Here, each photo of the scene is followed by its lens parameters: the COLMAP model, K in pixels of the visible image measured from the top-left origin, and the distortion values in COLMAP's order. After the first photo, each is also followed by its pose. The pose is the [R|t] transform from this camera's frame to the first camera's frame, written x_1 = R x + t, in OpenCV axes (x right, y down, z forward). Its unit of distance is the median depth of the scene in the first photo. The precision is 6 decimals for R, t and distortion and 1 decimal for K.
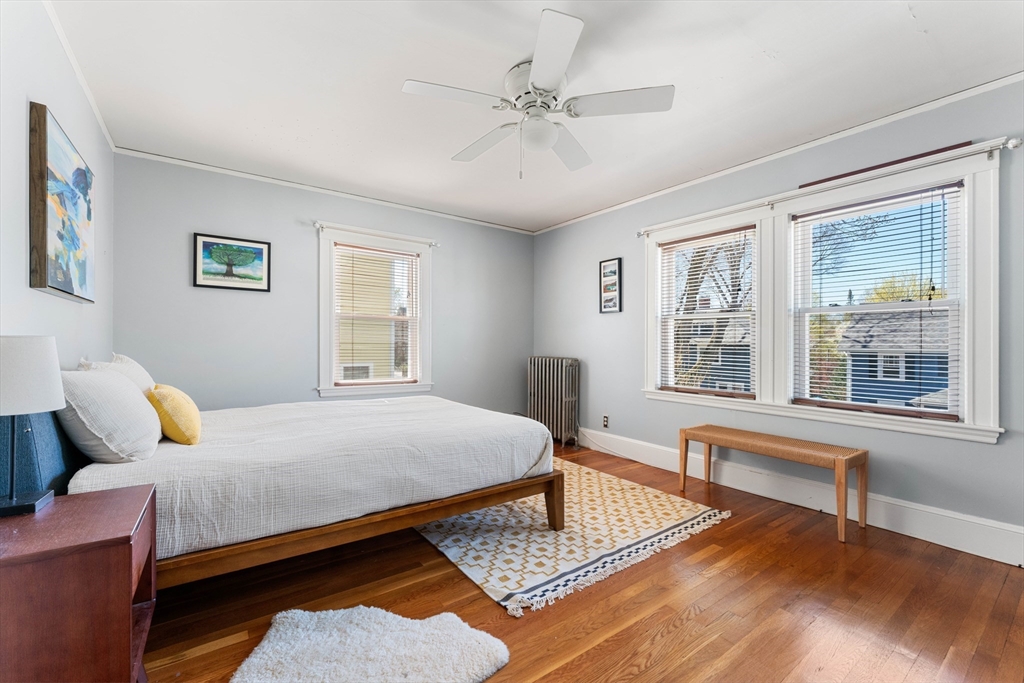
lens RADIAL K [[428.9, 0, 513.4], [0, 428.9, 351.2], [0, 0, 1]] dist [-0.000863, -0.000193]
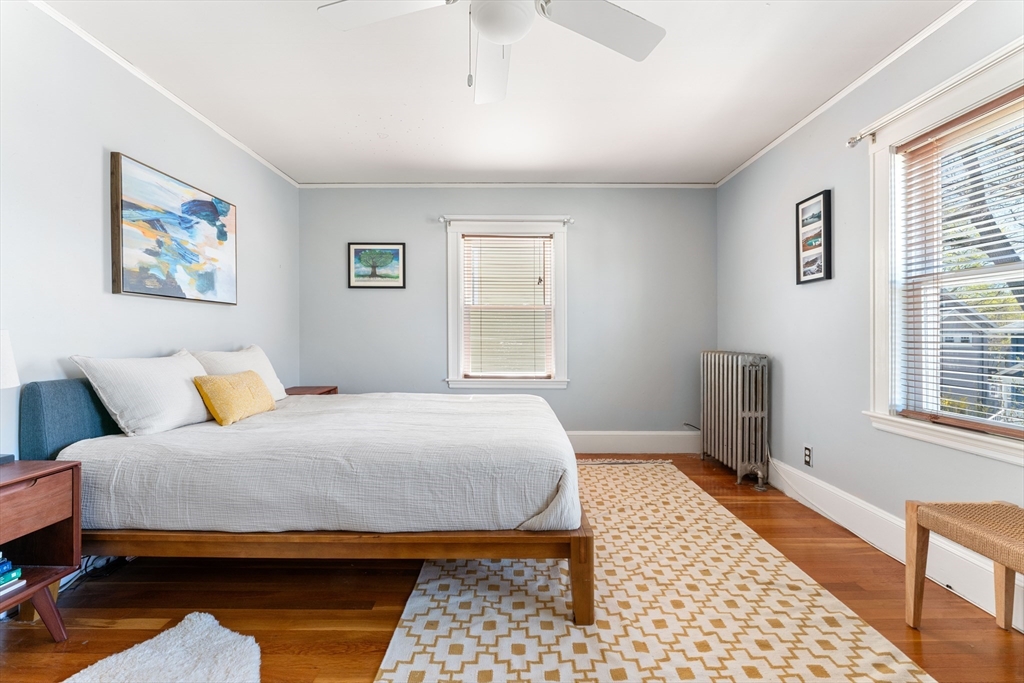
lens RADIAL K [[416.0, 0, 513.3], [0, 416.0, 342.4], [0, 0, 1]] dist [-0.003749, -0.000120]
pose [[0.808679, 0.001532, -0.588248, 0.284666], [-0.003357, 0.999992, -0.002011, -0.000203], [0.588240, 0.003601, 0.808678, 0.322939]]
